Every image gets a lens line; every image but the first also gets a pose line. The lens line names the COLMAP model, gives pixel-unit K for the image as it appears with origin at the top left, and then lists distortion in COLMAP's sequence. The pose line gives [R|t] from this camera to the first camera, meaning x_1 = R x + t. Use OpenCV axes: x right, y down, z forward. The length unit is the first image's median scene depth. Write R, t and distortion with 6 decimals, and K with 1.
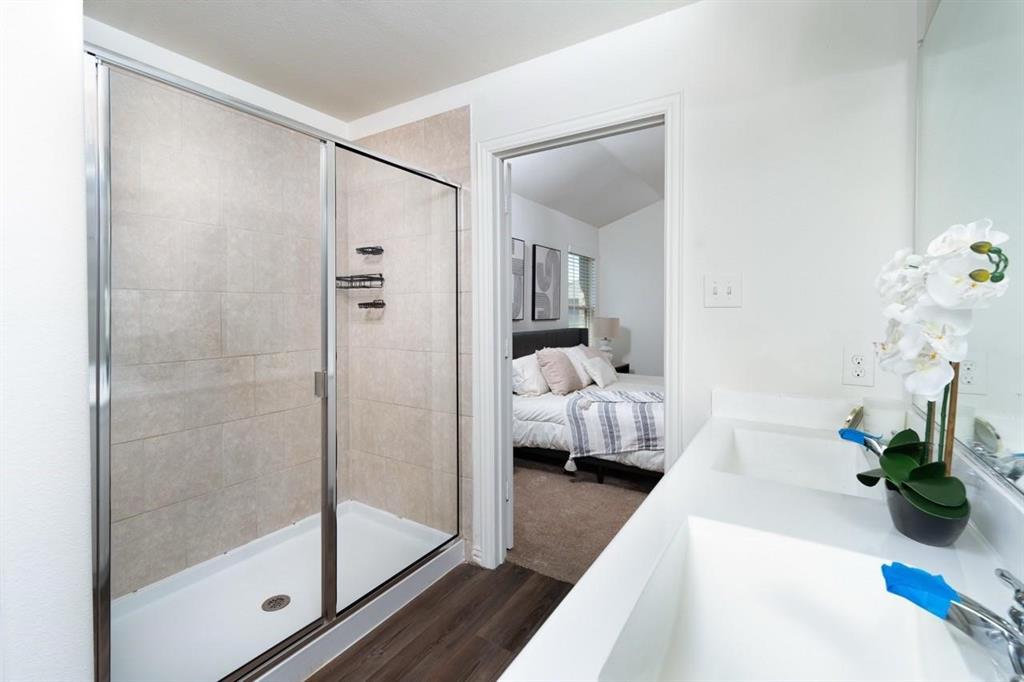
lens RADIAL K [[443.7, 0, 511.8], [0, 443.7, 315.2], [0, 0, 1]] dist [-0.000928, 0.000070]
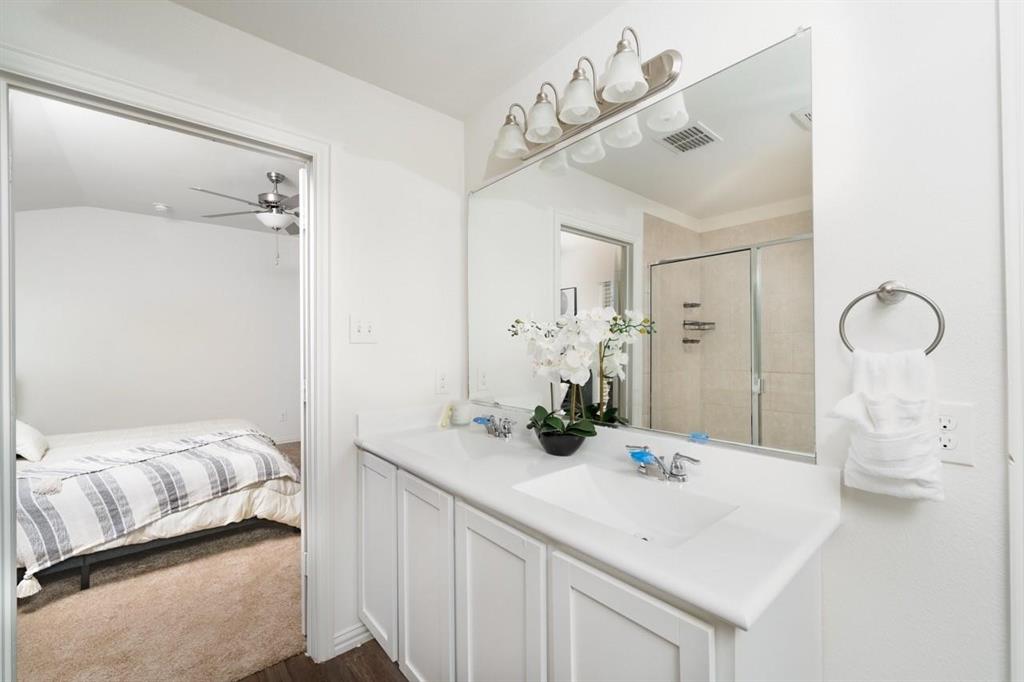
lens RADIAL K [[413.5, 0, 509.7], [0, 413.5, 342.4], [0, 0, 1]] dist [0.000413, -0.000116]
pose [[0.294567, 0.003958, 0.955623, -0.251420], [0.013459, 0.999875, -0.008289, -0.002483], [-0.955536, 0.015303, 0.294477, 0.159077]]
